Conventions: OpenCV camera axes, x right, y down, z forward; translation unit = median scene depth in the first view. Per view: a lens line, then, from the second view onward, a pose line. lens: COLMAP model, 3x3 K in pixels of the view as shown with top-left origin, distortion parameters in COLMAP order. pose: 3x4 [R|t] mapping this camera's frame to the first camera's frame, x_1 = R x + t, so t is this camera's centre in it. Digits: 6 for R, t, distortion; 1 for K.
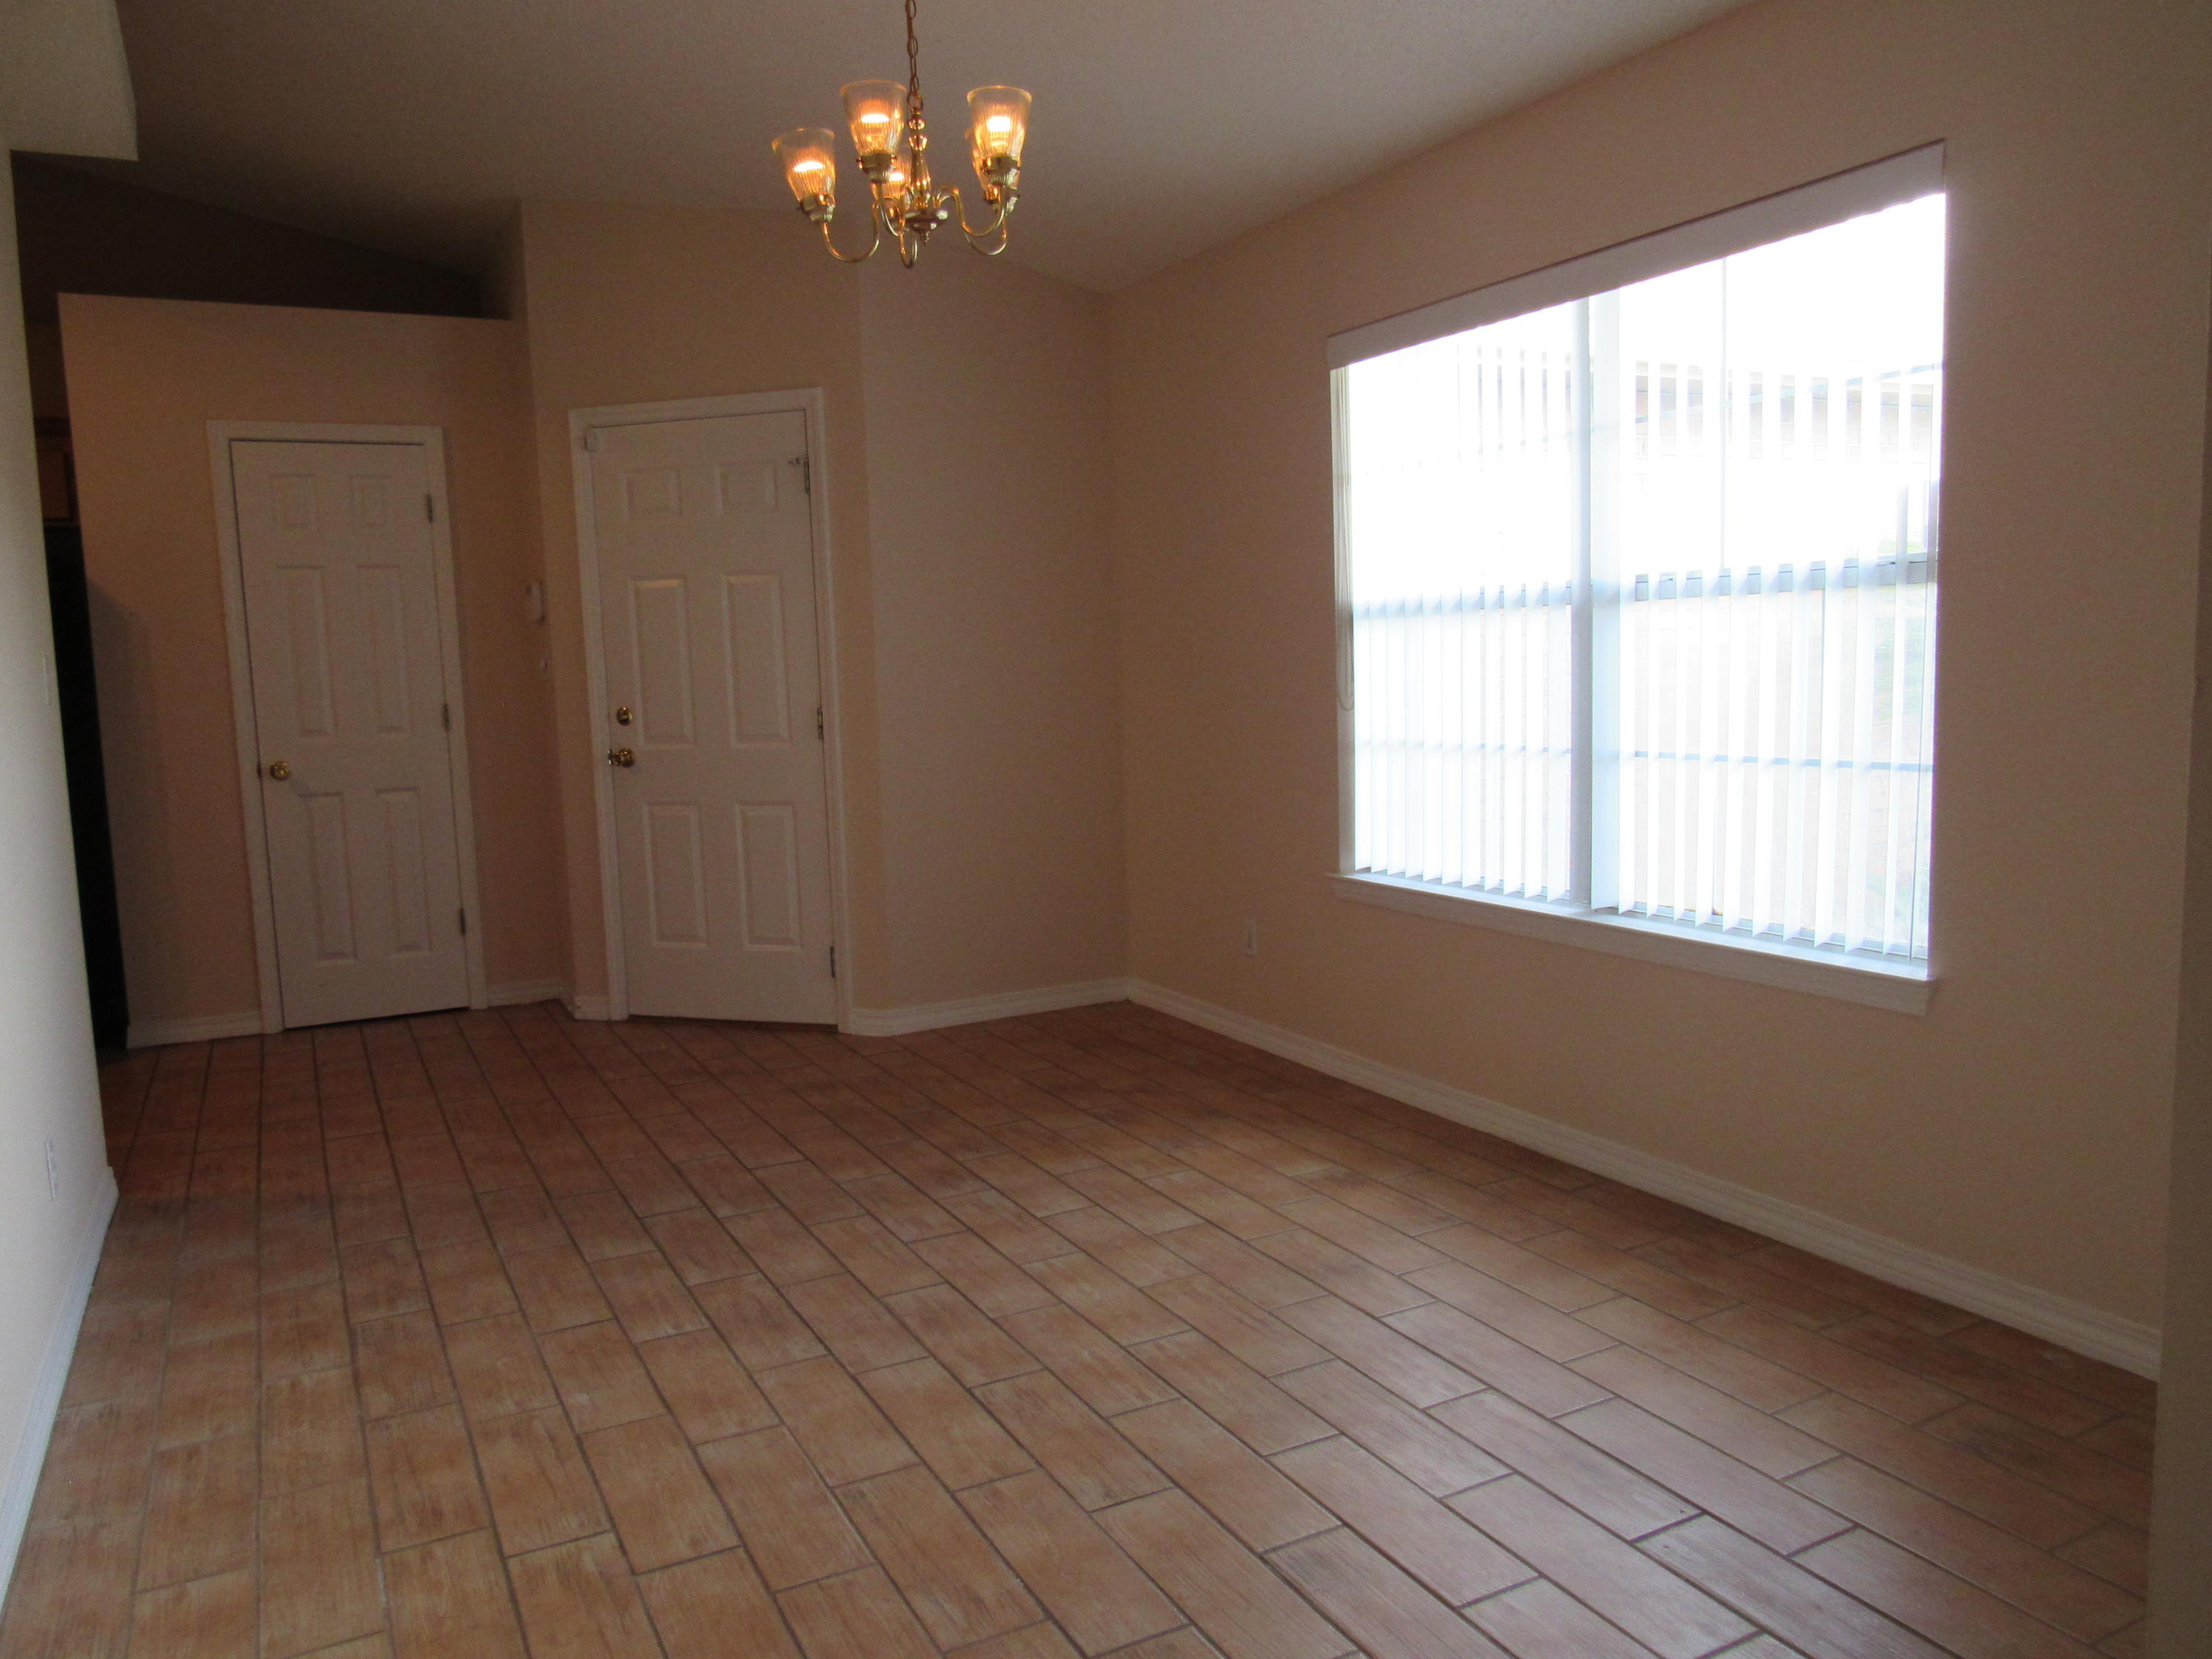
lens RADIAL K [[1596.5, 0, 1105.7], [0, 1596.5, 868.3], [0, 0, 1]] dist [-0.030246, -0.002229]
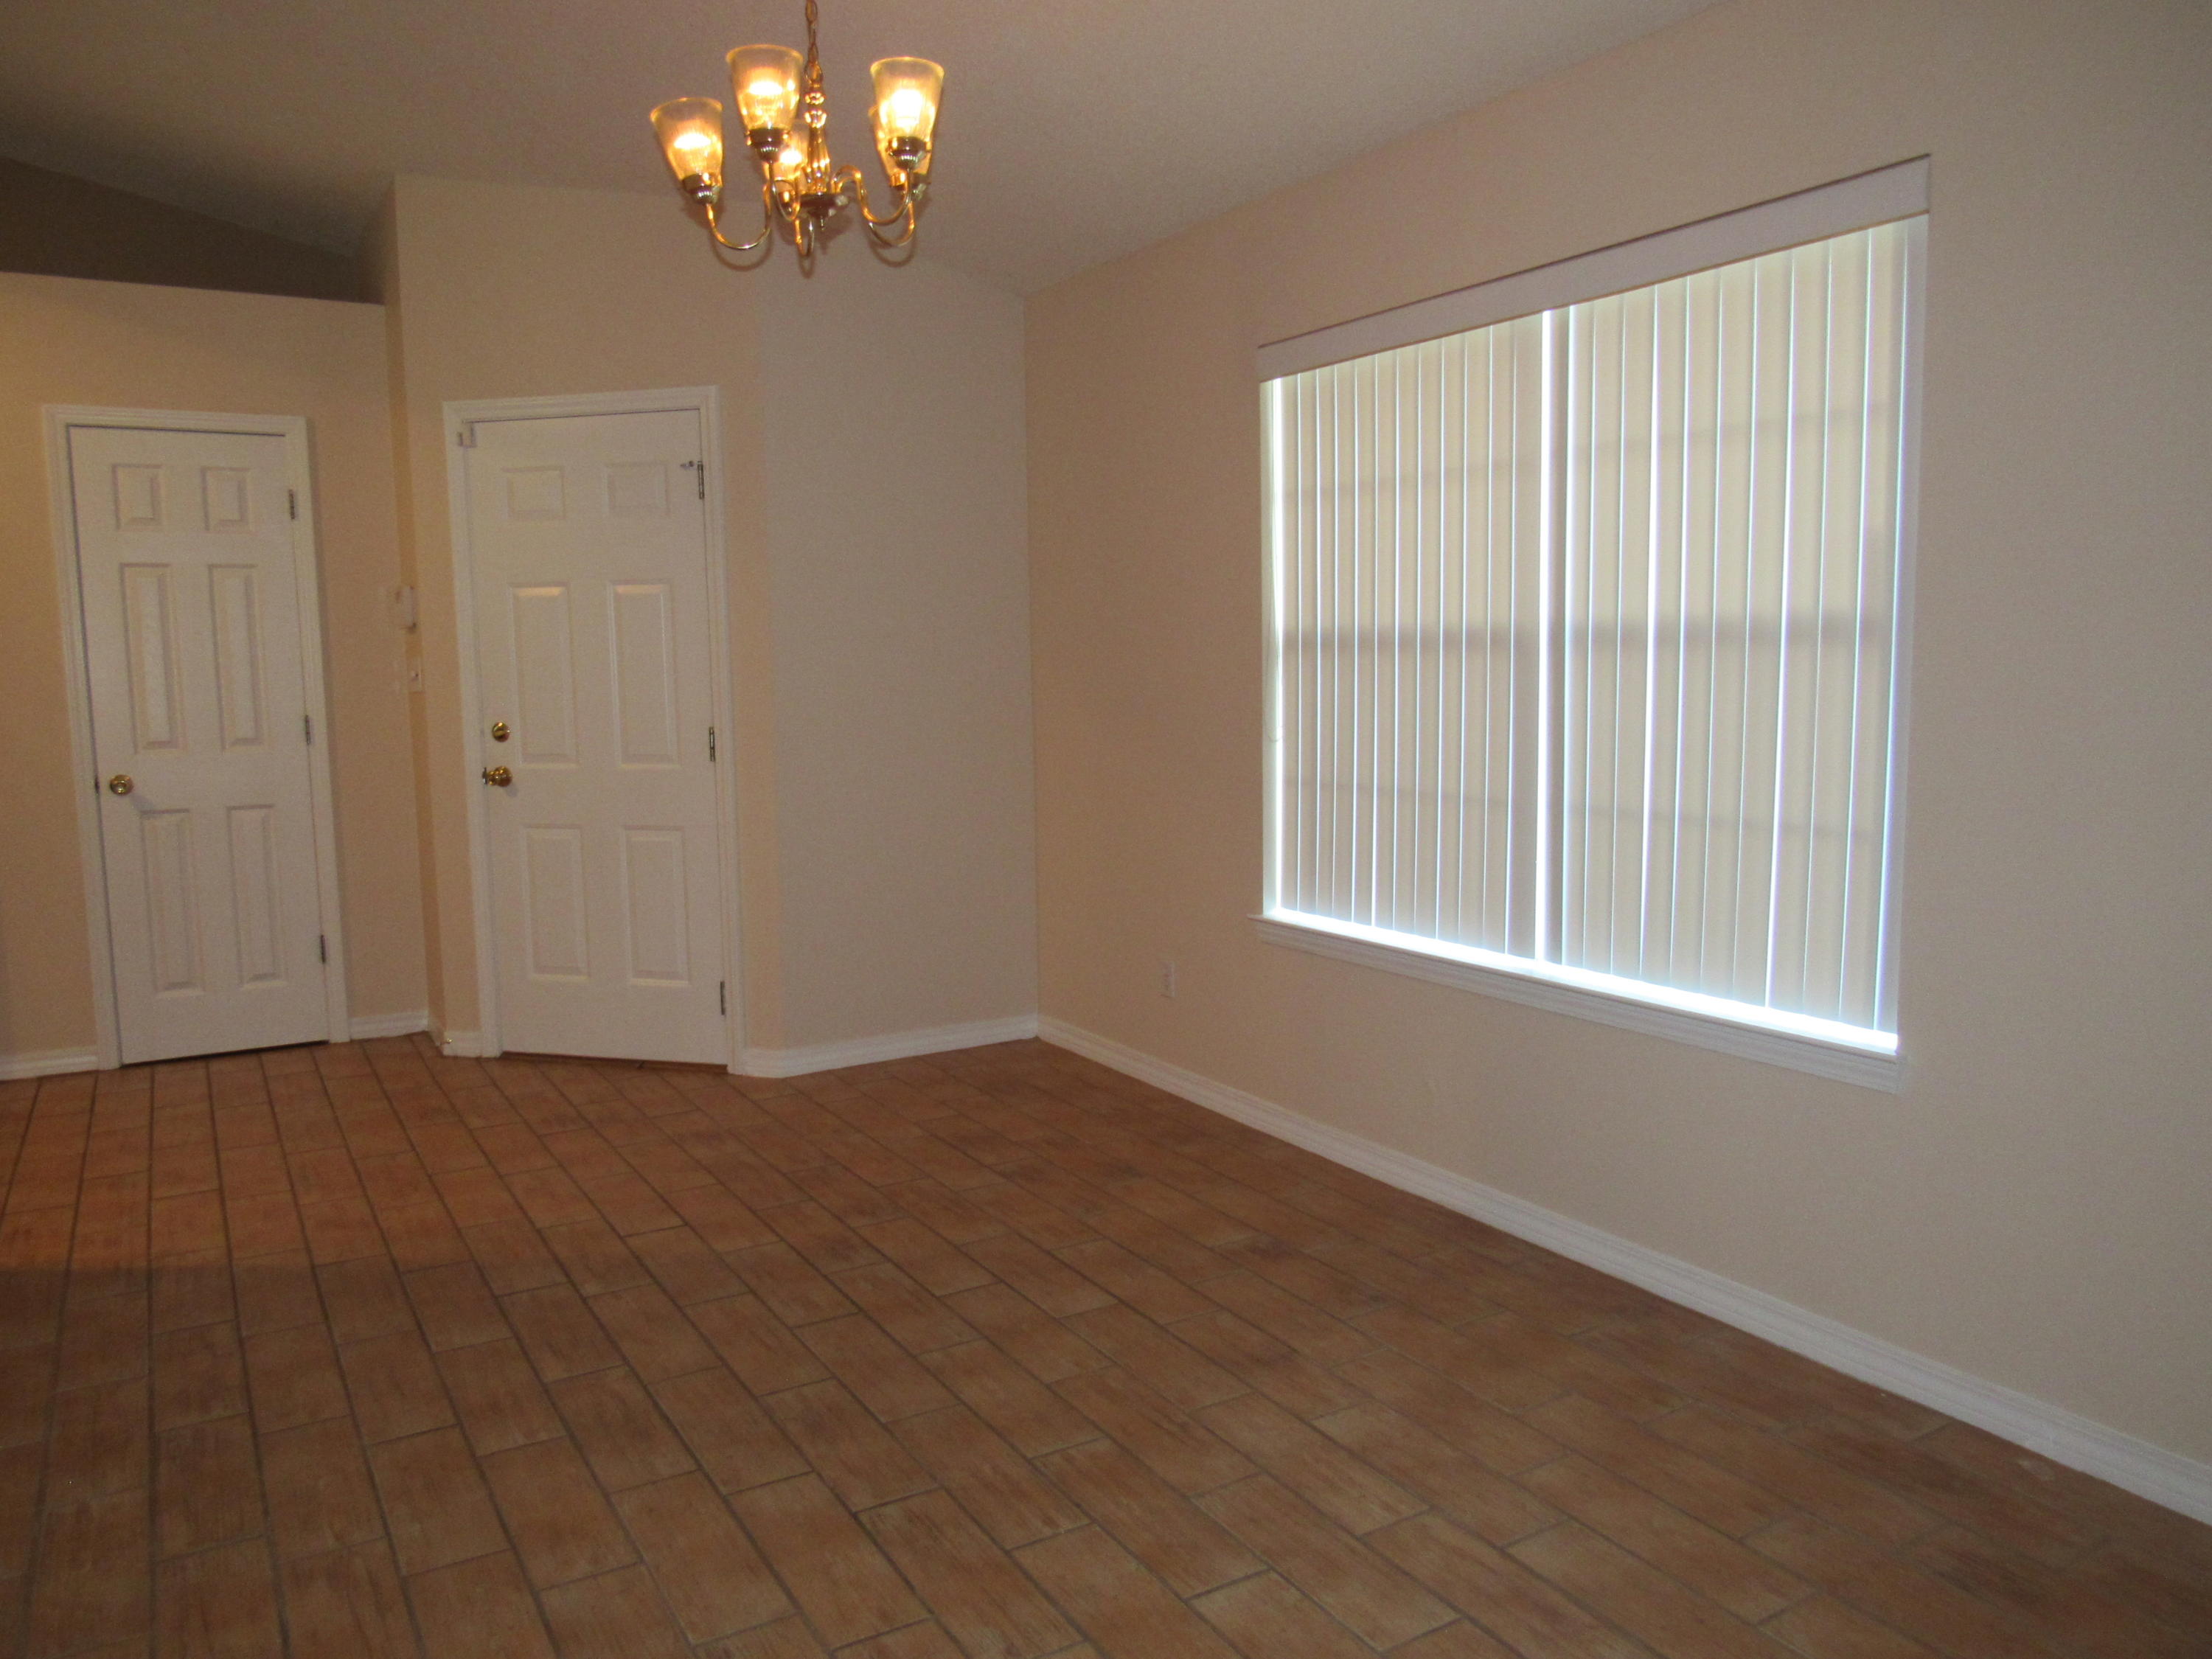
lens RADIAL K [[1592.5, 0, 1104.4], [0, 1592.5, 858.7], [0, 0, 1]] dist [-0.027309, -0.005628]
pose [[0.998368, 0.011929, 0.055849, -0.000279], [-0.011490, 0.999901, -0.008169, -0.028999], [-0.055941, 0.007514, 0.998406, 0.086150]]
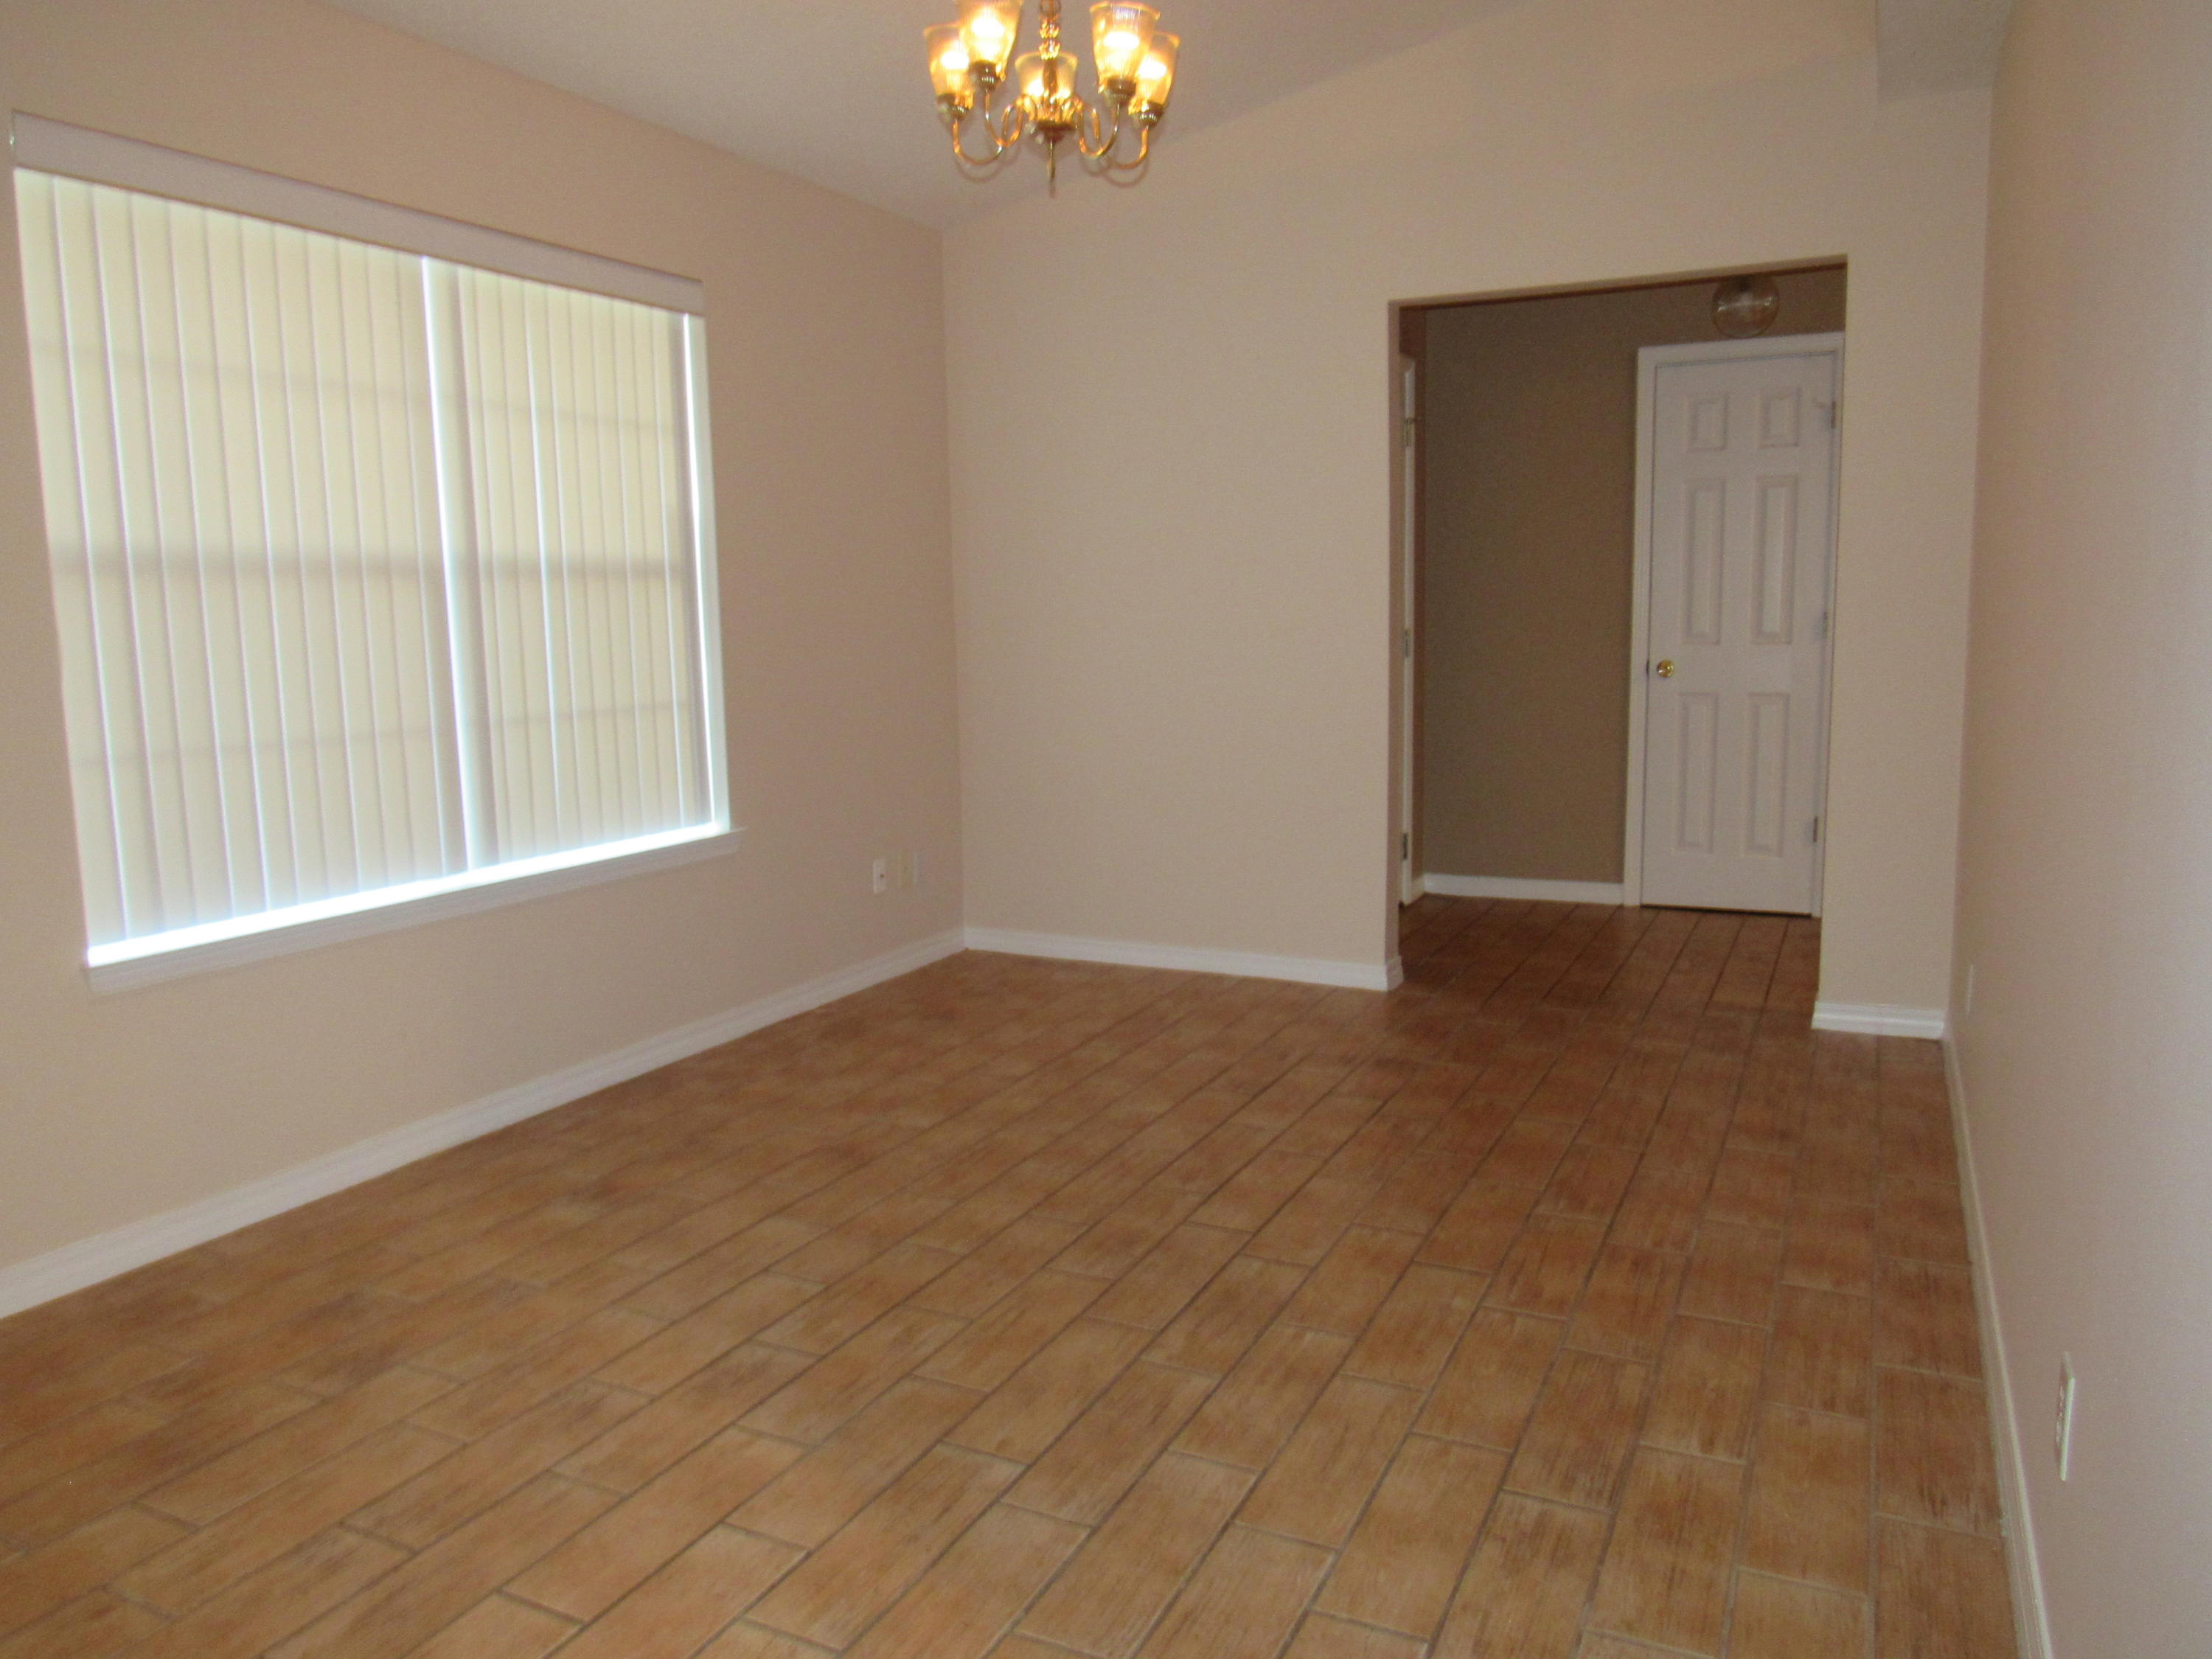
lens RADIAL K [[1563.9, 0, 1106.0], [0, 1563.9, 829.5], [0, 0, 1]] dist [-0.029435, -0.001235]
pose [[-0.588509, -0.075896, 0.804921, -0.816144], [0.140049, 0.970964, 0.193947, -0.154386], [-0.796268, 0.226868, -0.560792, 1.394938]]
